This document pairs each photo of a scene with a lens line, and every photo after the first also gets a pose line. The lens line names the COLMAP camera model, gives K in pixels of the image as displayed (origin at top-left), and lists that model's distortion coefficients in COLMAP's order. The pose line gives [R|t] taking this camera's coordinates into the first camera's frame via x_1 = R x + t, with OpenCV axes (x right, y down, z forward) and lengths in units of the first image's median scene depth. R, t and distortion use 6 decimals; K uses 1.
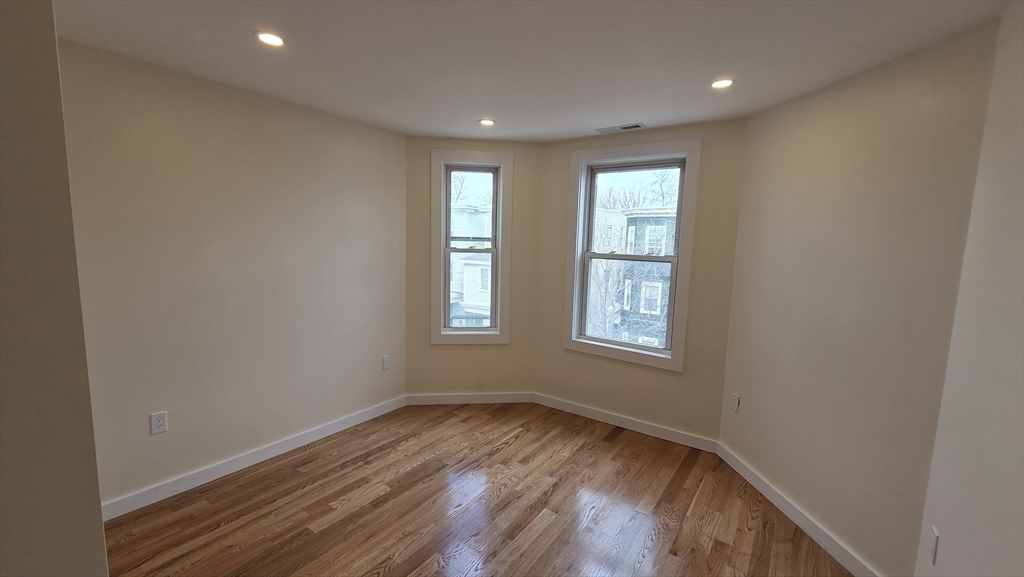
lens RADIAL K [[417.6, 0, 506.7], [0, 417.6, 289.4], [0, 0, 1]] dist [-0.000769, -0.001032]
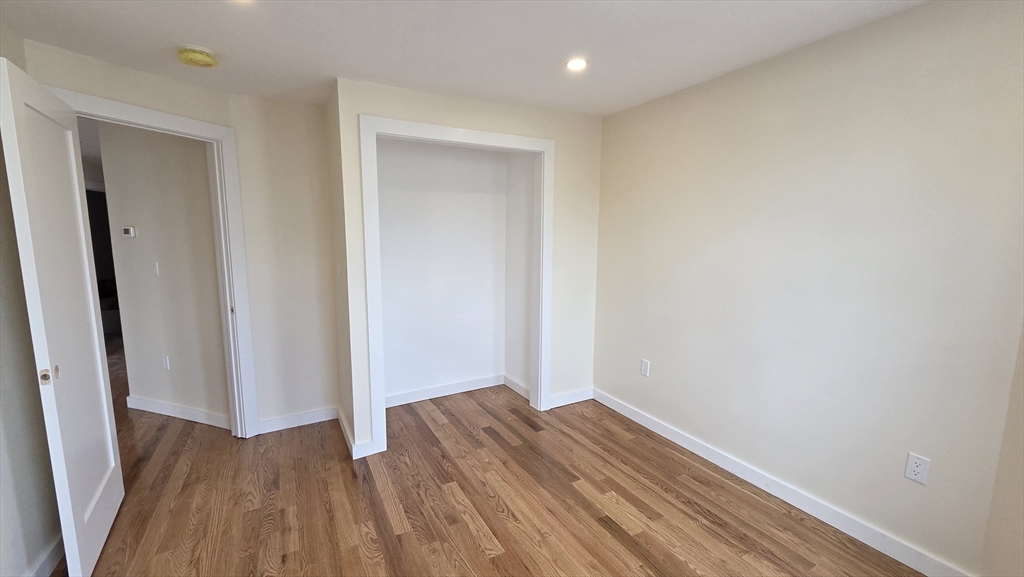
lens RADIAL K [[417.6, 0, 511.6], [0, 417.6, 290.0], [0, 0, 1]] dist [-0.000769, -0.001032]
pose [[-0.430319, 0.093848, -0.897785, 0.537798], [-0.115068, 0.980764, 0.157676, -0.089731], [0.895313, 0.171157, -0.411243, 1.124200]]
